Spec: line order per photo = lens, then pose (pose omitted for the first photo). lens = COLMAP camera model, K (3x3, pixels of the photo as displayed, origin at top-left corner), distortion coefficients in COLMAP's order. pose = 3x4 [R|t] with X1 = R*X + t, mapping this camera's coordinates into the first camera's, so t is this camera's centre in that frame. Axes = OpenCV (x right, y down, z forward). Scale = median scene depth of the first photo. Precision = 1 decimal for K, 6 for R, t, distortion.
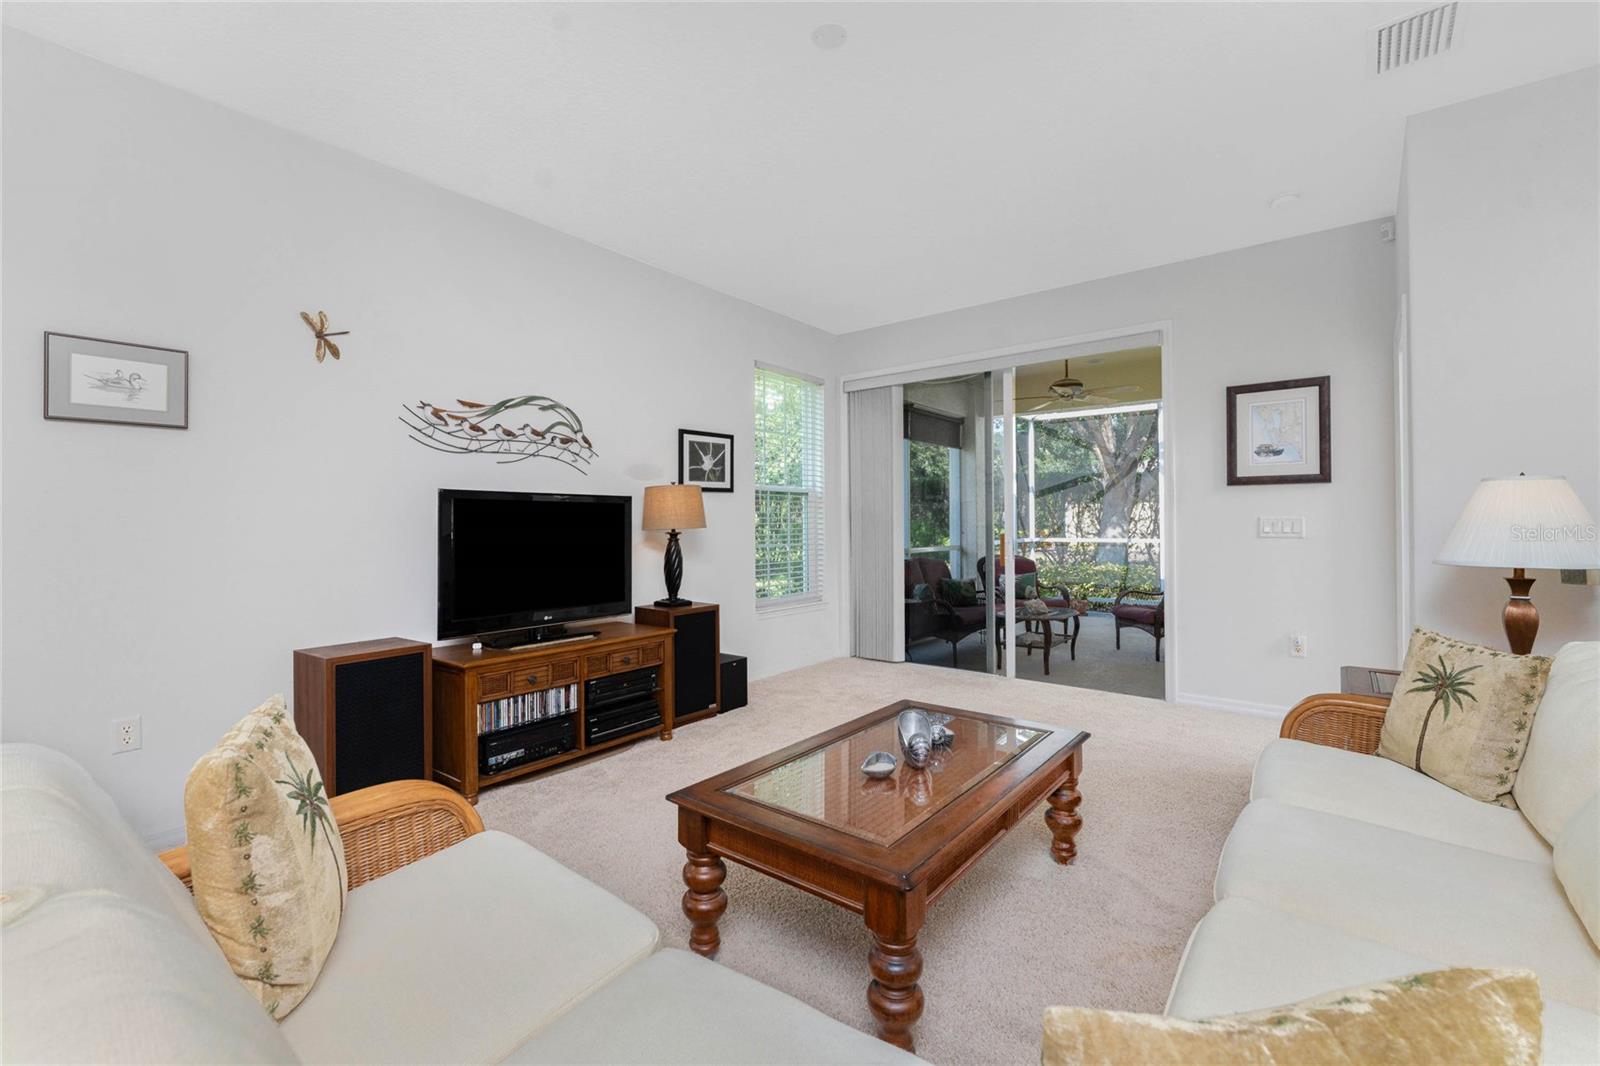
lens RADIAL K [[691.4, 0, 779.0], [0, 691.4, 515.3], [0, 0, 1]] dist [0.001009, 0.000014]
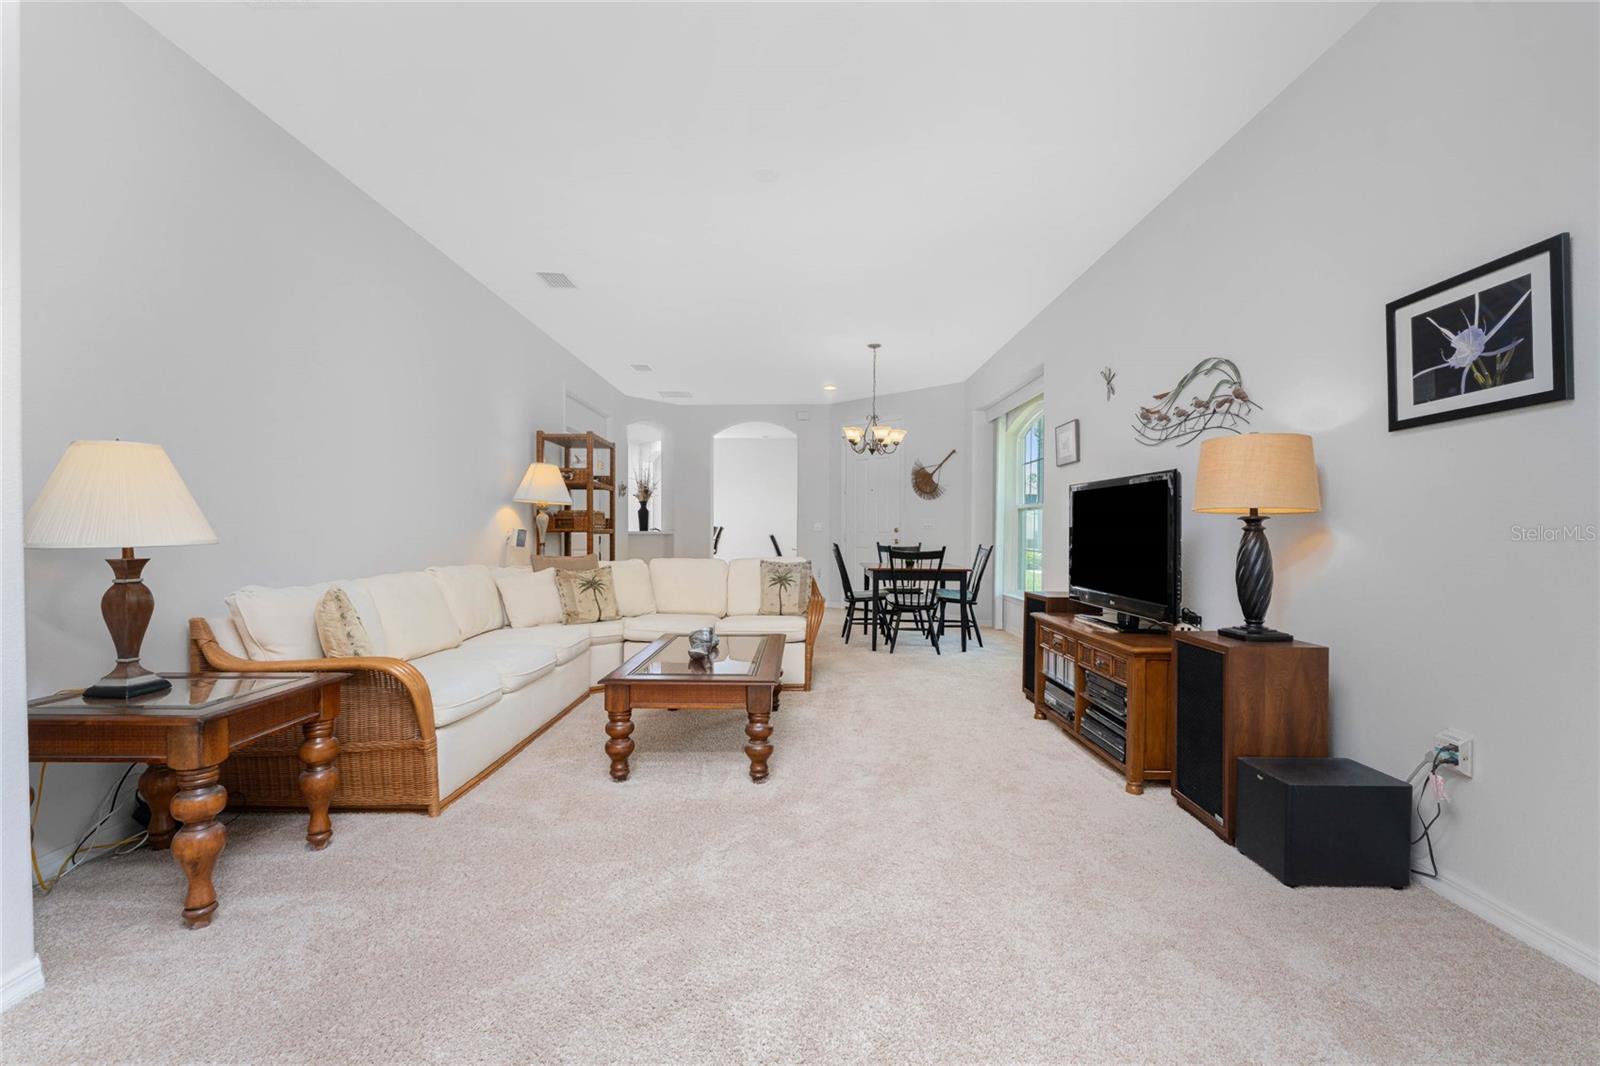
lens RADIAL K [[691.4, 0, 822.1], [0, 691.4, 547.1], [0, 0, 1]] dist [0.001009, 0.000014]
pose [[-0.762506, 0.019474, -0.646688, 0.564909], [0.008285, 0.999759, 0.020337, 0.037773], [0.646928, 0.010149, -0.762484, 1.327805]]
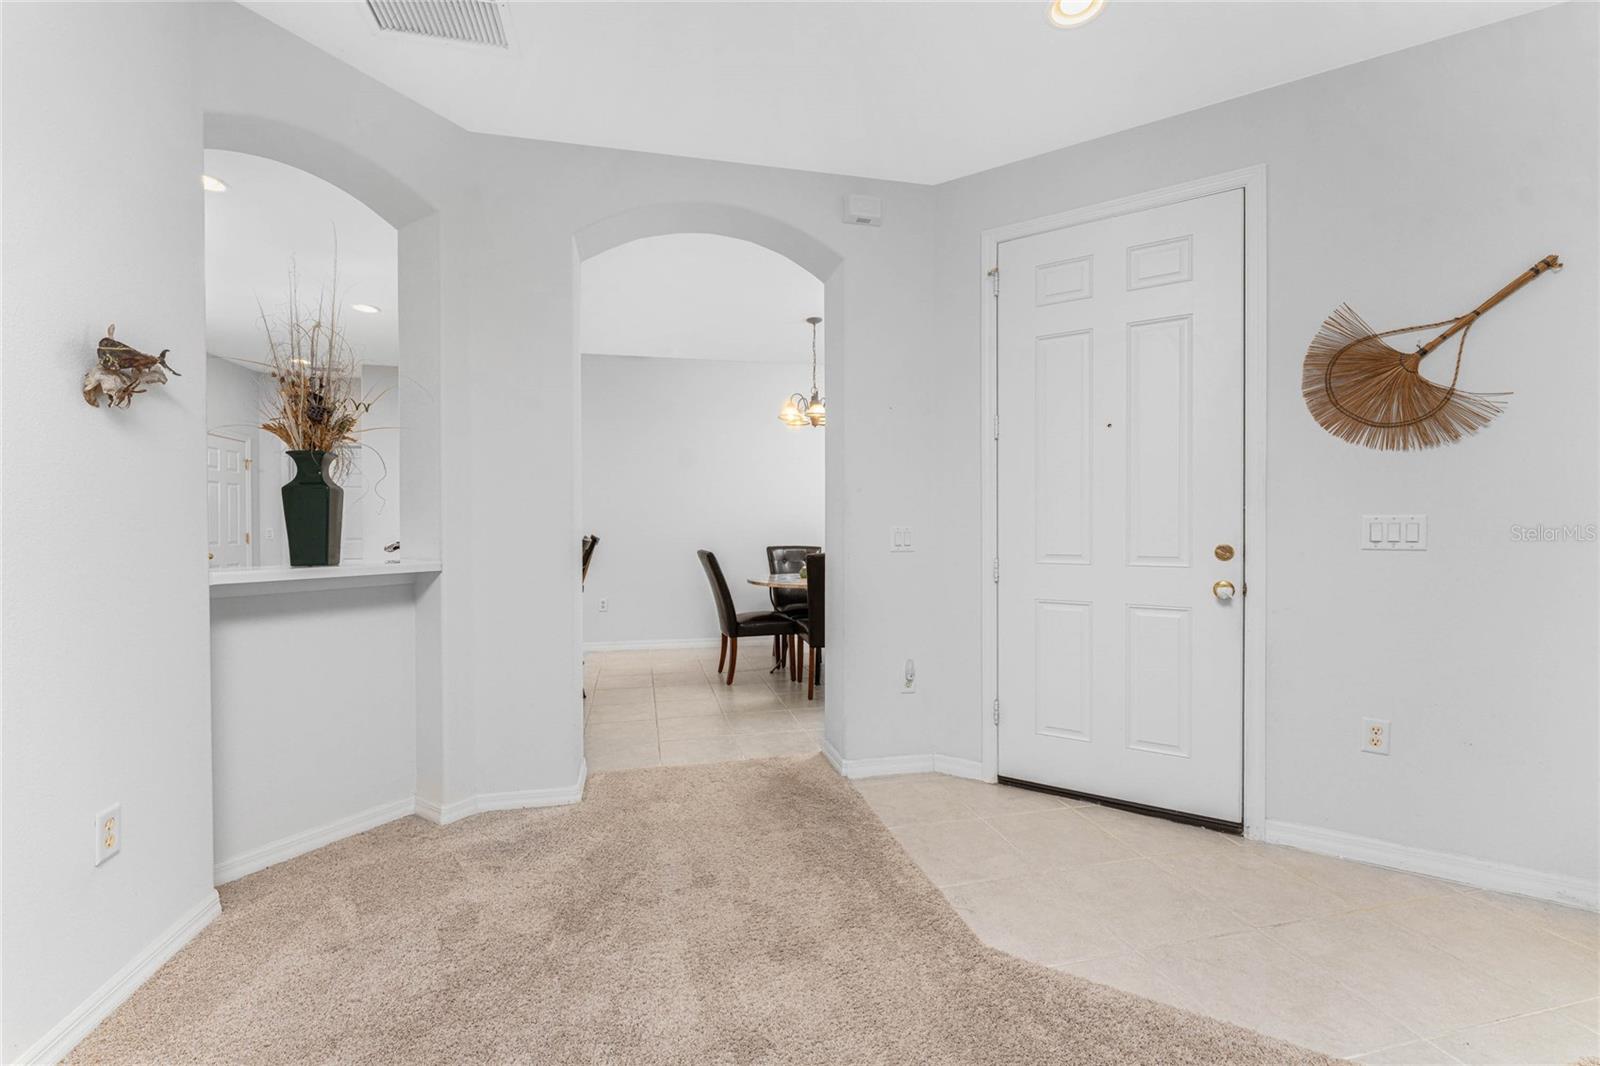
lens RADIAL K [[646.1, 0, 778.7], [0, 646.1, 531.6], [0, 0, 1]] dist [-0.000078, -0.000833]
pose [[-0.629231, 0.013880, -0.777094, -0.321903], [0.013985, 0.999881, 0.006535, -0.003115], [0.777092, -0.006755, -0.629351, -0.202975]]
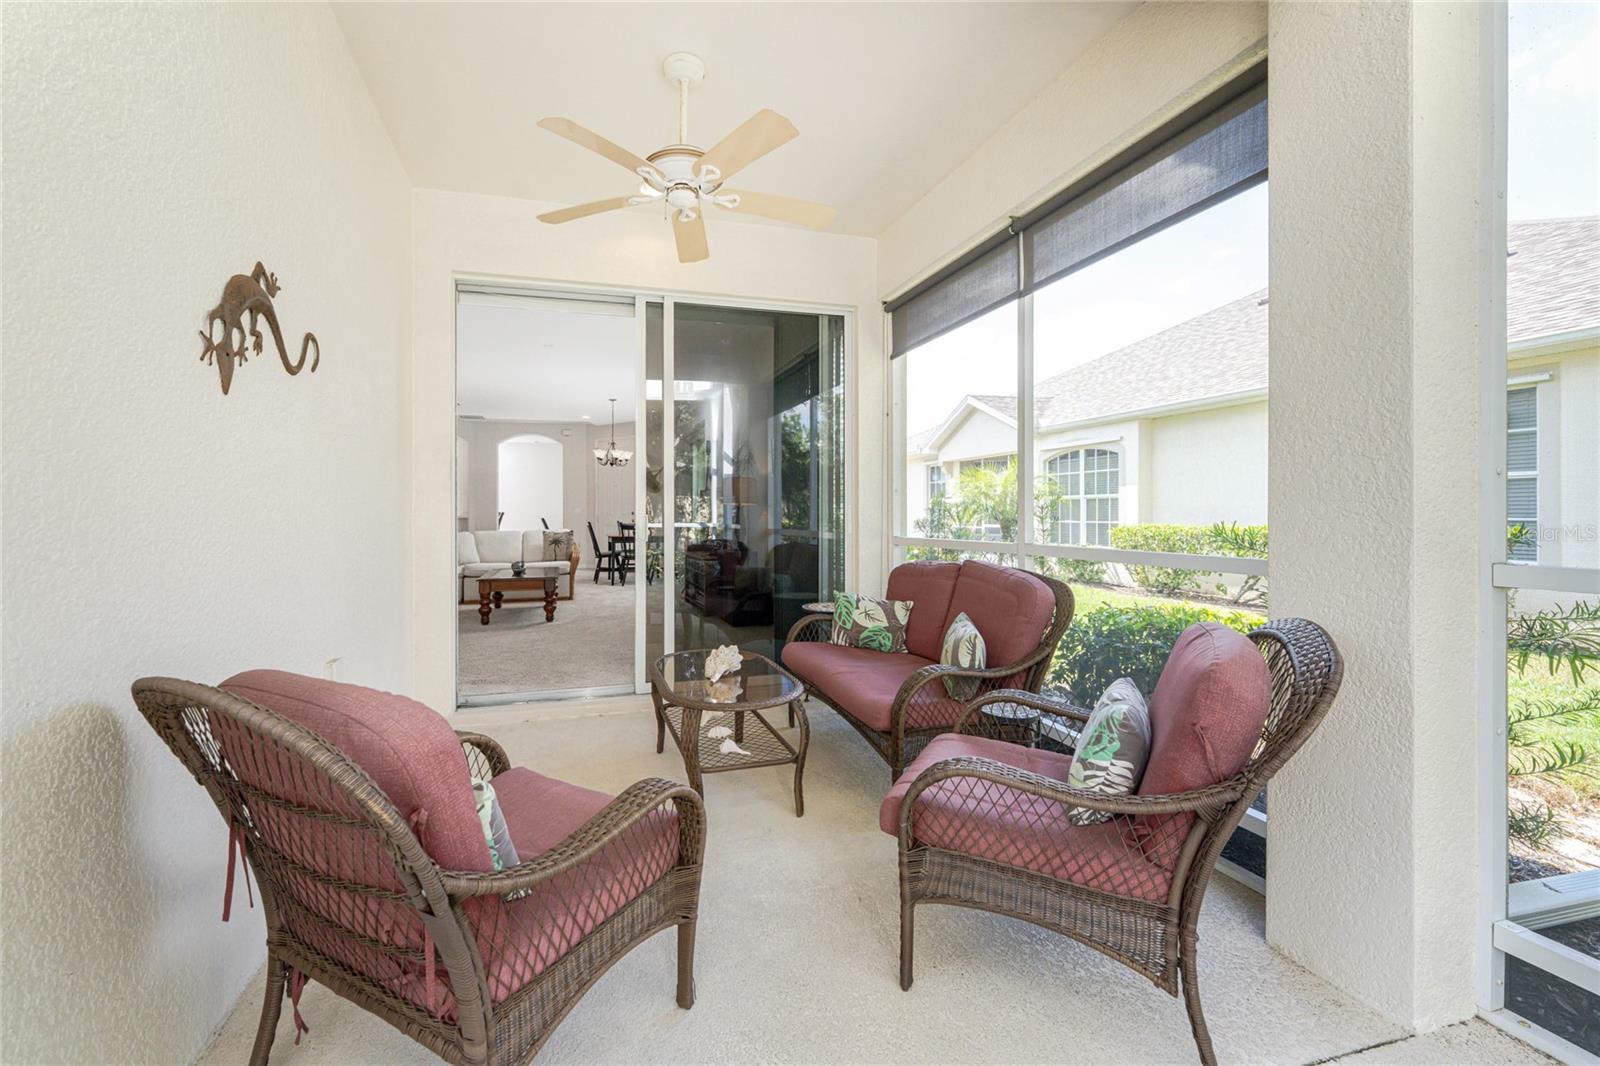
lens RADIAL K [[646.1, 0, 780.2], [0, 646.1, 510.8], [0, 0, 1]] dist [-0.000078, -0.000833]
pose [[-0.544855, 0.005988, -0.838509, 1.173008], [0.015599, 0.999874, -0.002996, 0.041770], [0.838385, -0.014712, -0.544880, 2.084117]]
